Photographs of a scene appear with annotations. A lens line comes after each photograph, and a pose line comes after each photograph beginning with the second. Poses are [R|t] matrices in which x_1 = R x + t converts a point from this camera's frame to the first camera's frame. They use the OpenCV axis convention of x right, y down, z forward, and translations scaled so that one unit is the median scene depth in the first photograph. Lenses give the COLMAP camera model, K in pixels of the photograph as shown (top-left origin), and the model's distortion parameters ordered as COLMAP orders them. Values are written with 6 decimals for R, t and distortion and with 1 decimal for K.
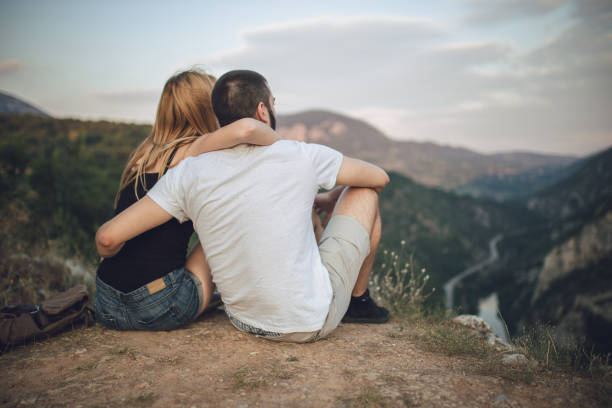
lens RADIAL K [[575.2, 0, 306.3], [0, 575.2, 214.1], [0, 0, 1]] dist [-0.013568, 0.014440]
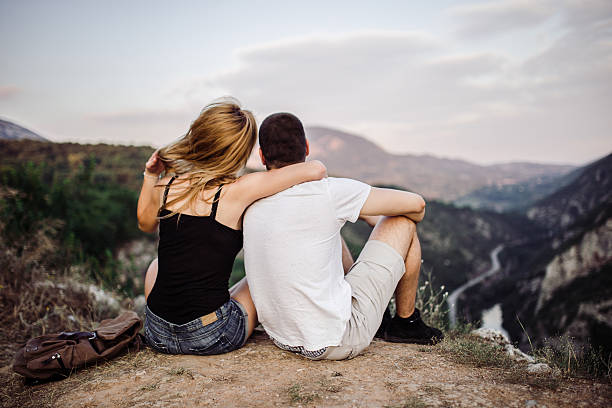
lens RADIAL K [[575.2, 0, 306.3], [0, 575.2, 214.1], [0, 0, 1]] dist [-0.013568, 0.014440]
pose [[0.999549, -0.030008, 0.000797, -0.057685], [0.030018, 0.999155, -0.028087, -0.019329], [0.000046, 0.028098, 0.999605, -0.083306]]
